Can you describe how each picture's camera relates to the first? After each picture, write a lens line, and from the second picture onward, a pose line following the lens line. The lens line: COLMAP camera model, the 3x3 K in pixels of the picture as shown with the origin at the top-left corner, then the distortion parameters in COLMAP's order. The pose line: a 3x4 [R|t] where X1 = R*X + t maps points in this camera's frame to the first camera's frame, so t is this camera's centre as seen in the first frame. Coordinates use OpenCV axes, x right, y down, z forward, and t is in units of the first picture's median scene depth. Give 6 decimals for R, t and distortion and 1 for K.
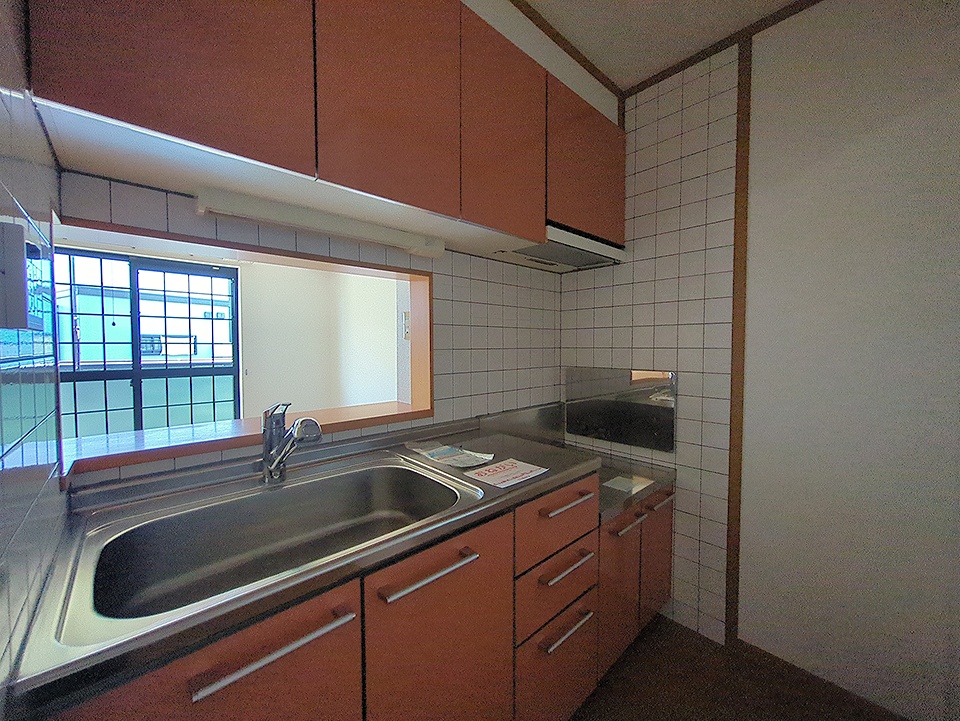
lens RADIAL K [[379.9, 0, 480.0], [0, 379.9, 360.5], [0, 0, 1]] dist [-0.001618, -0.000194]
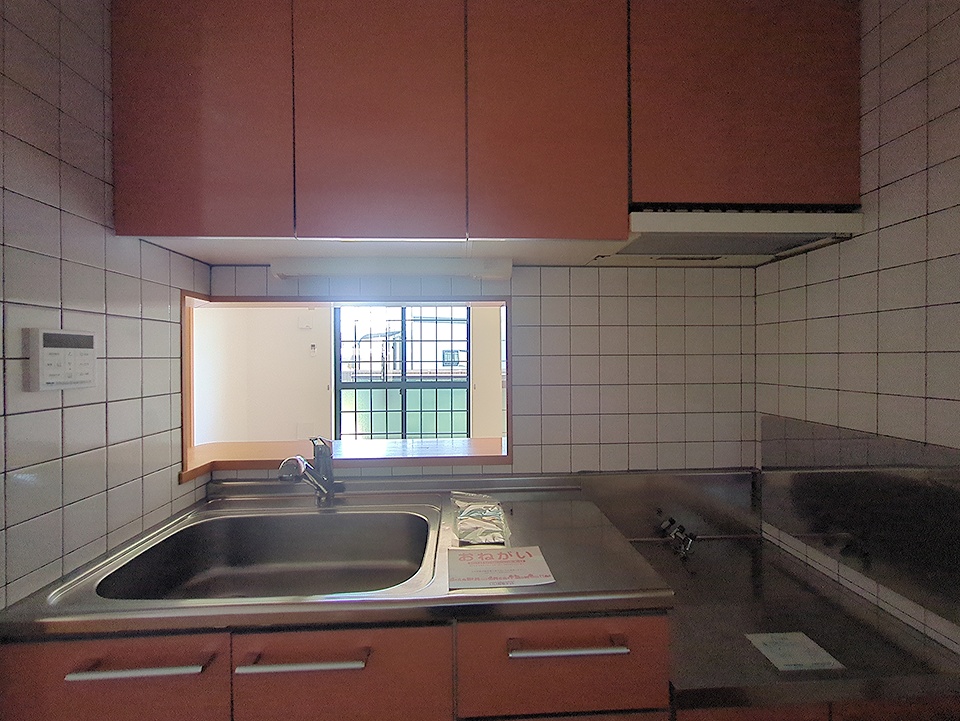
lens RADIAL K [[395.4, 0, 480.0], [0, 395.4, 360.5], [0, 0, 1]] dist [-0.002725, -0.000108]
pose [[0.766288, 0.005404, -0.642474, 0.315910], [-0.021851, 0.999605, -0.017654, -0.054953], [0.642126, 0.027567, 0.766104, 0.219785]]
